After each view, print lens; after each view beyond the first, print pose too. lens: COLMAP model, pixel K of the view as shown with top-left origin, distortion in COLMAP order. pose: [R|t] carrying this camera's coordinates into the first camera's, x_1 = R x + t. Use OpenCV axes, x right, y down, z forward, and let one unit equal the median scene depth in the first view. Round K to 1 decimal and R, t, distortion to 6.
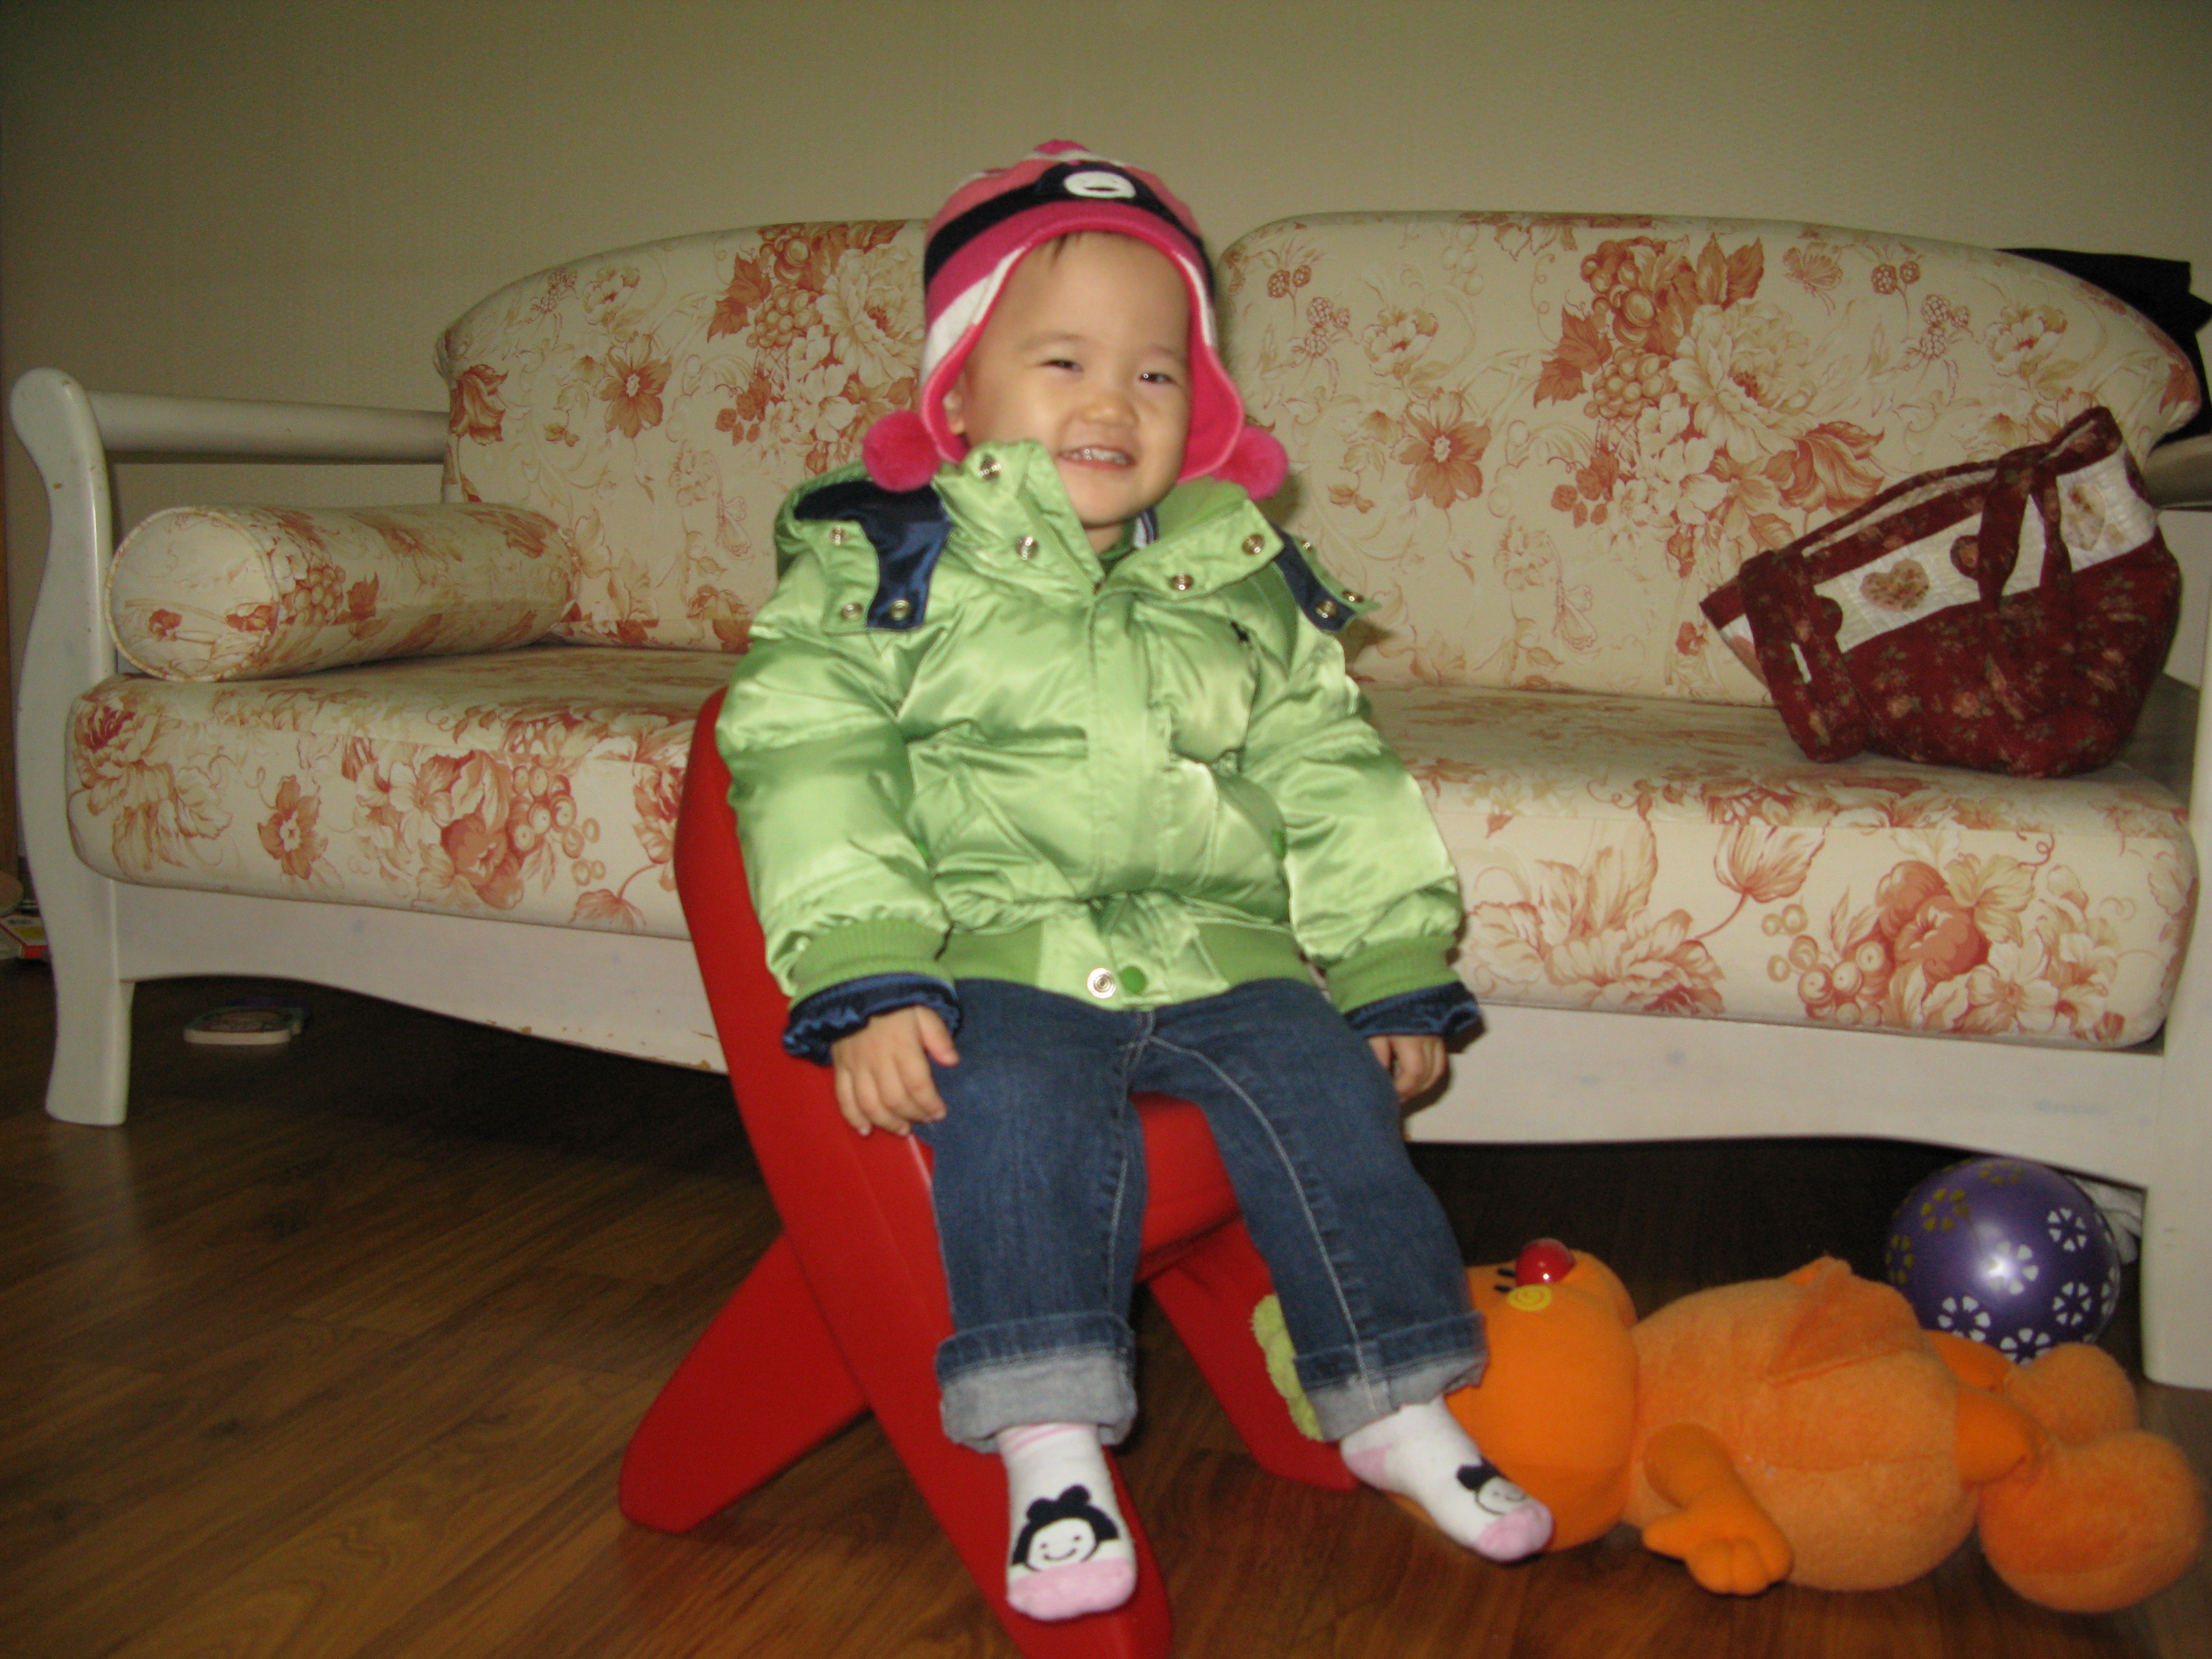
lens RADIAL K [[2251.1, 0, 1124.1], [0, 2251.1, 857.3], [0, 0, 1]] dist [-0.118709, 0.000000]
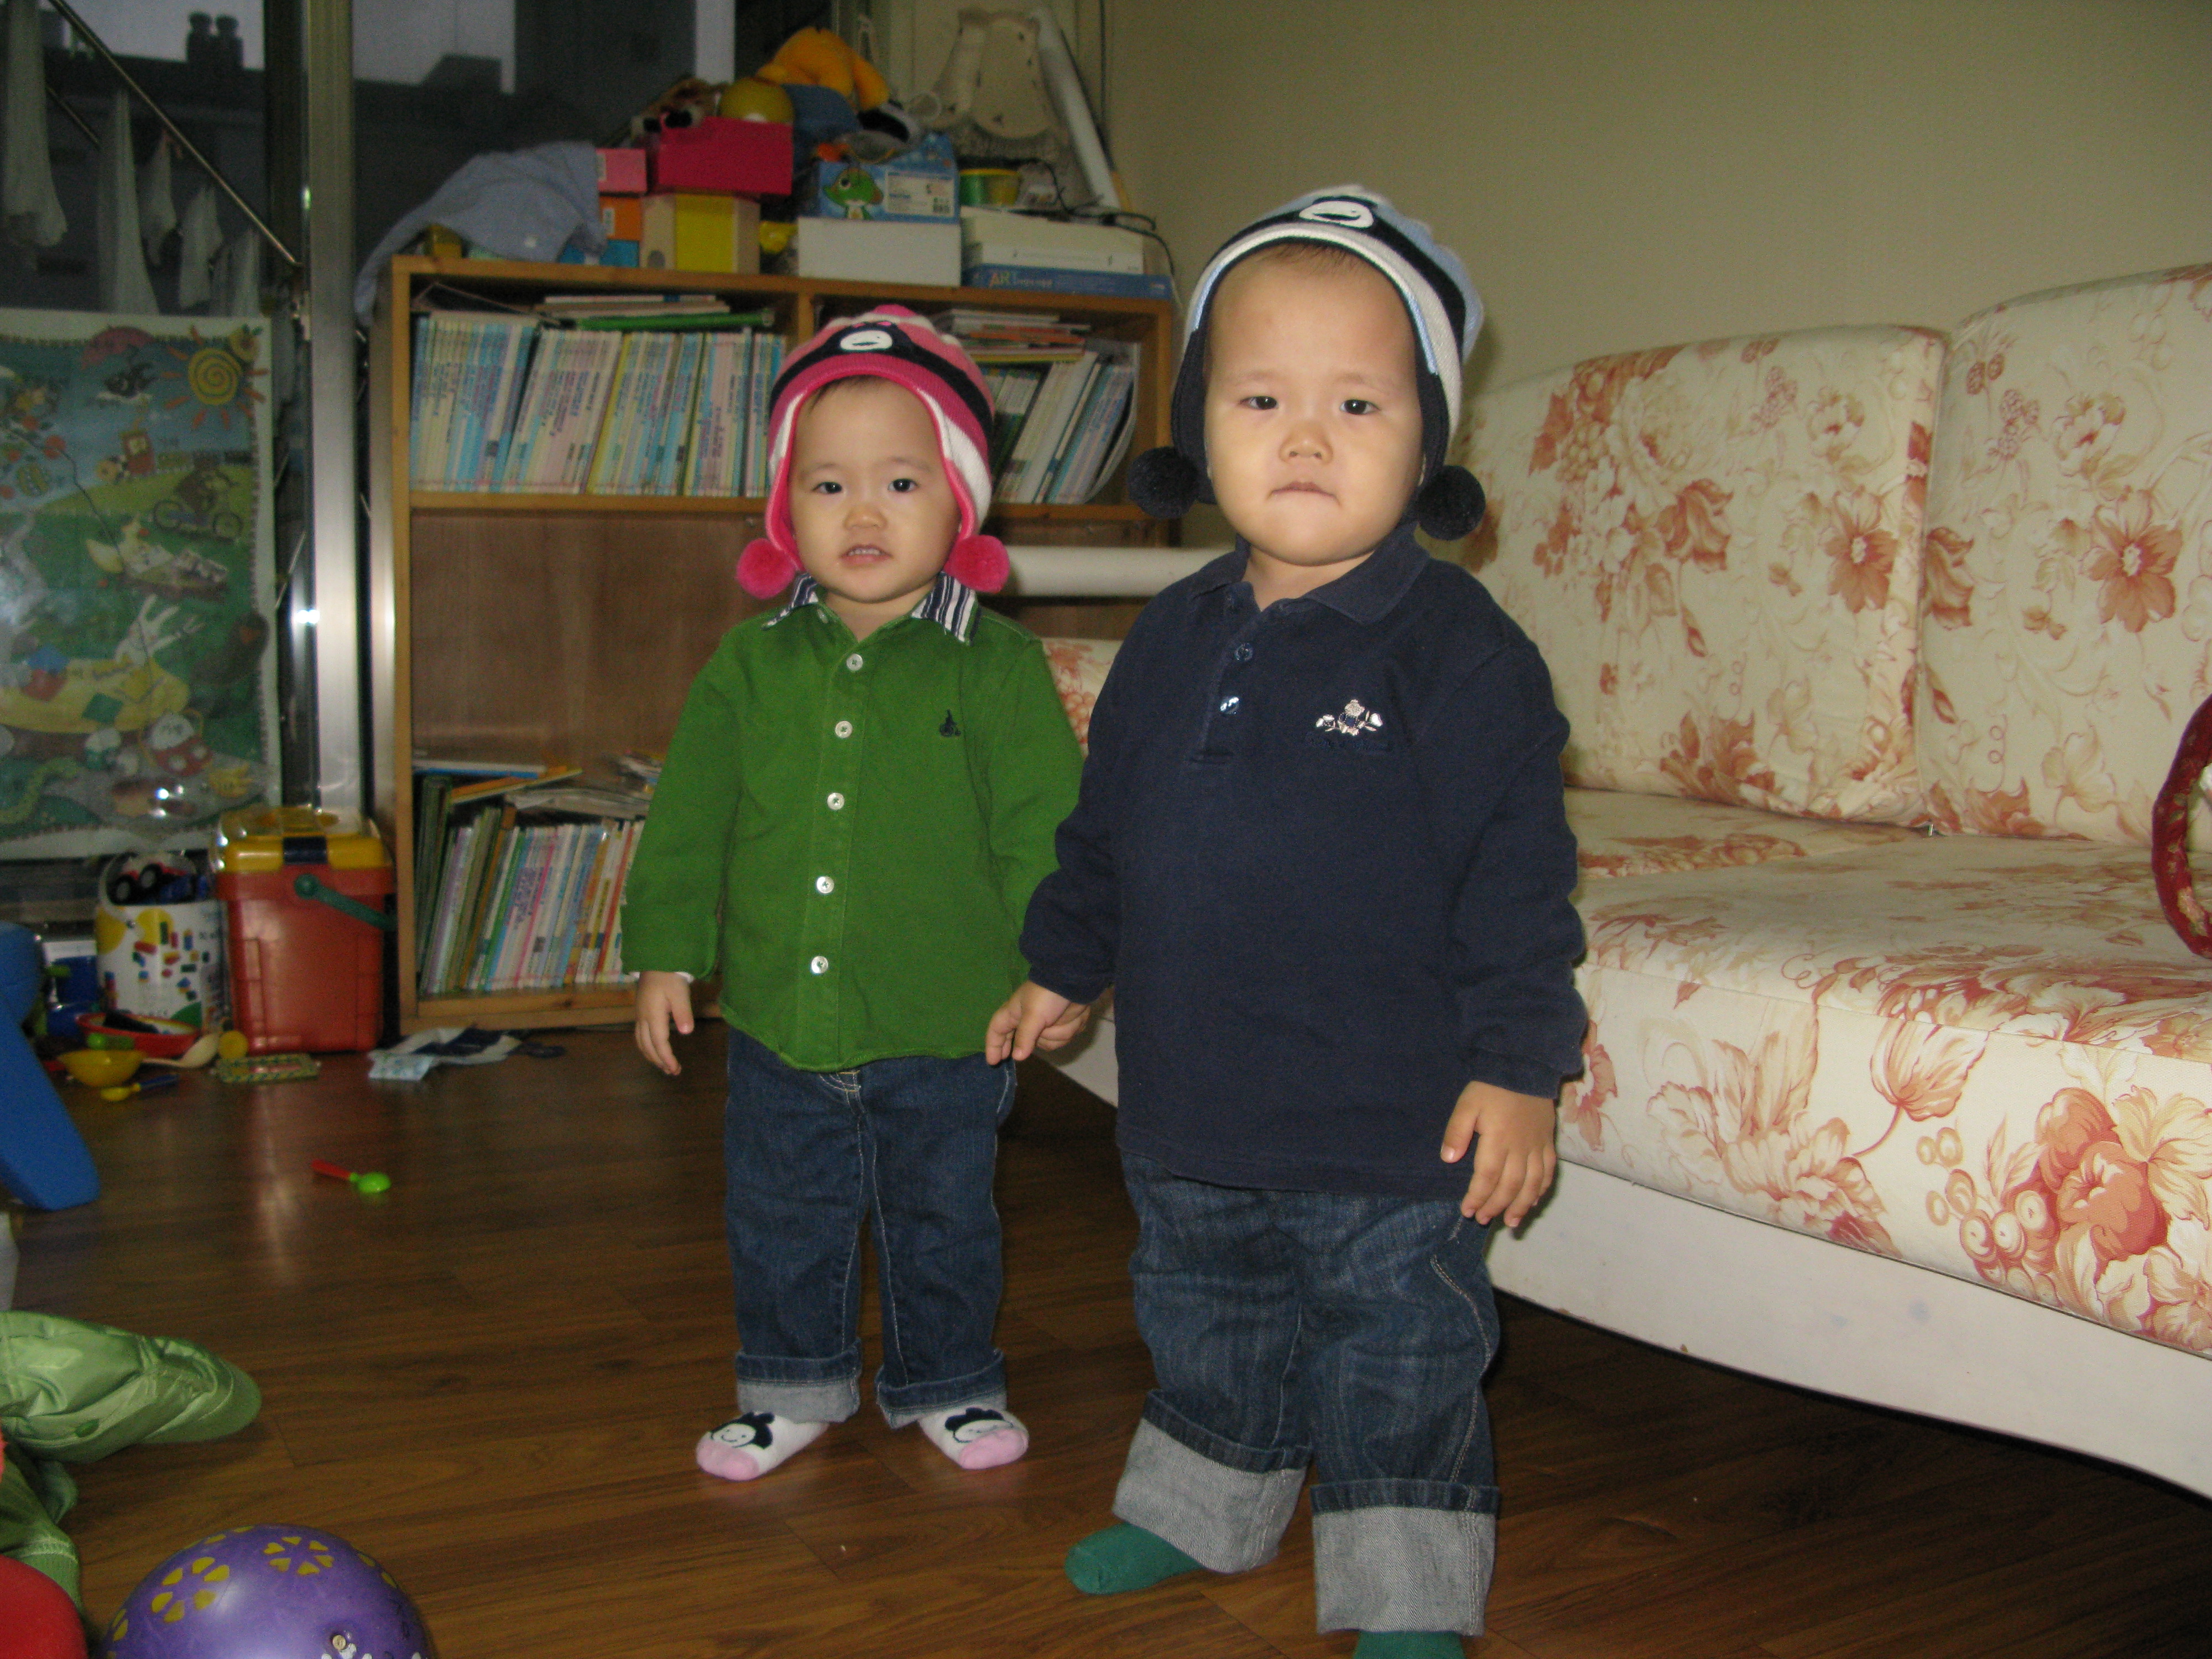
lens RADIAL K [[2251.1, 0, 1076.1], [0, 2251.1, 825.7], [0, 0, 1]] dist [-0.118709, 0.000000]
pose [[0.697723, 0.042850, -0.715084, 0.492209], [-0.096940, 0.994675, -0.034983, -0.021182], [0.709778, 0.093728, 0.698162, 0.186897]]
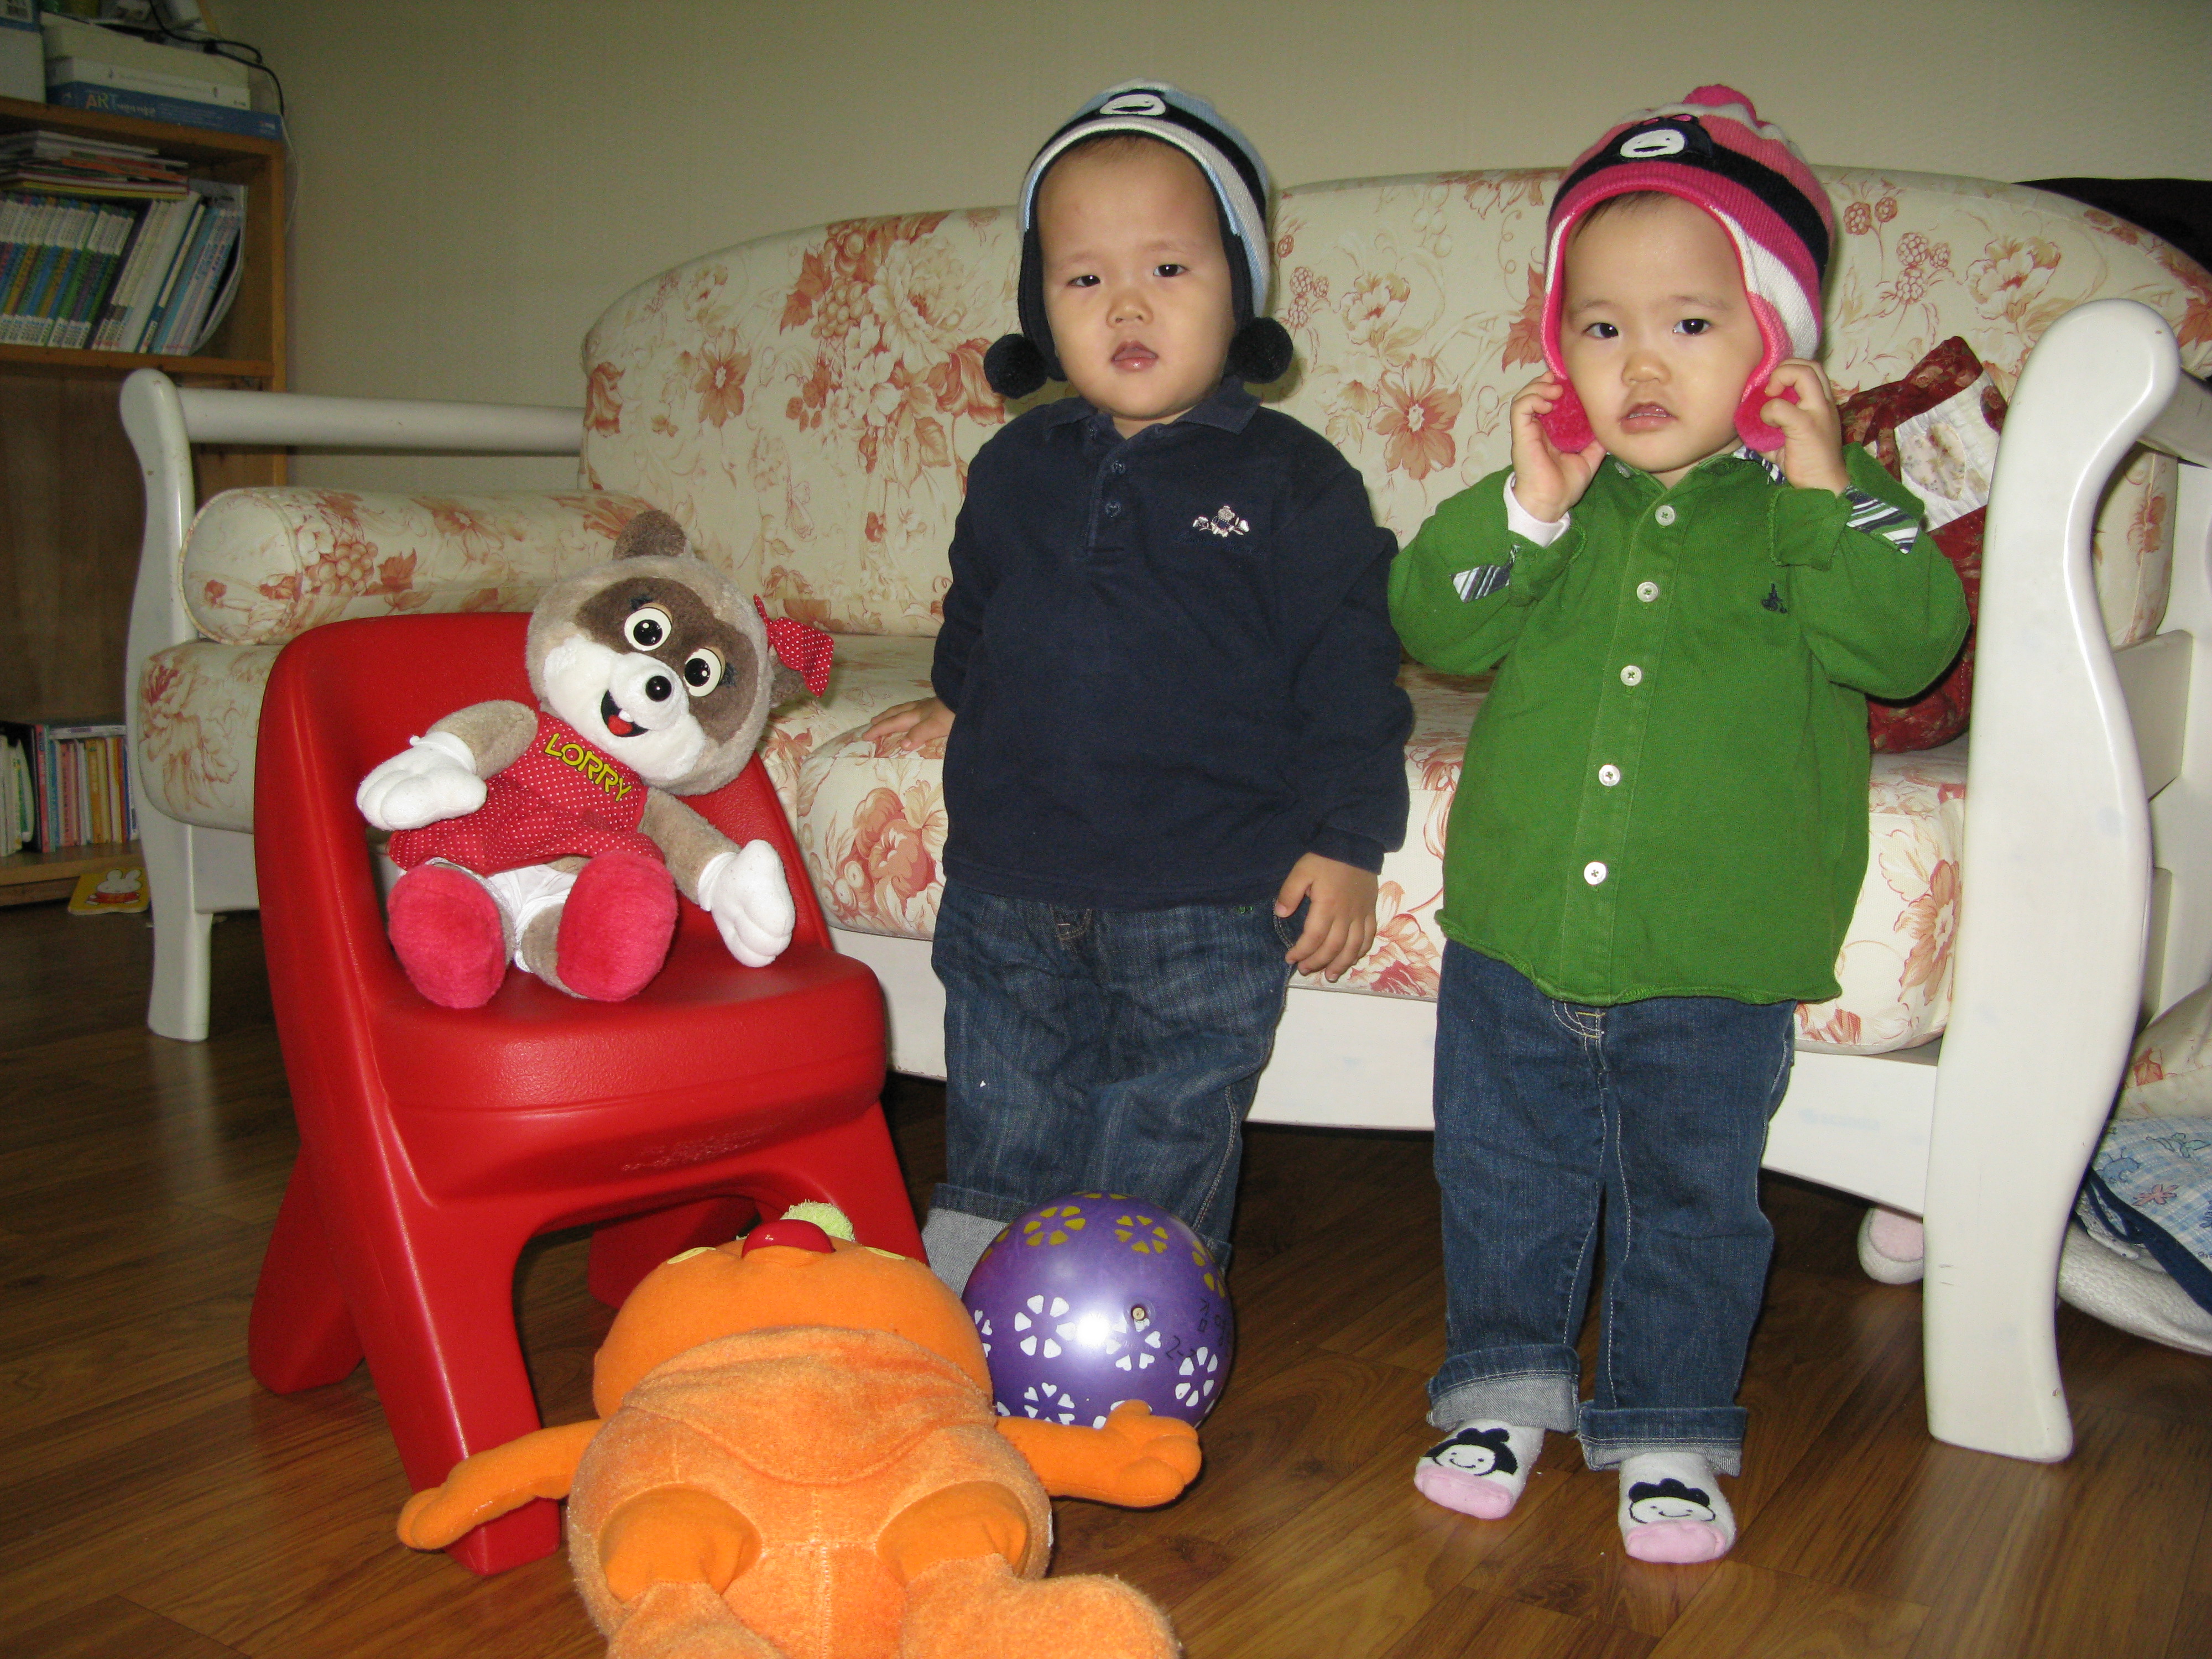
lens RADIAL K [[2251.1, 0, 1084.6], [0, 2251.1, 836.3], [0, 0, 1]] dist [-0.118709, 0.000000]
pose [[0.959134, 0.030709, -0.281281, 0.307708], [-0.036210, 0.999241, -0.014381, 0.018154], [0.280626, 0.023979, 0.959518, 0.043898]]
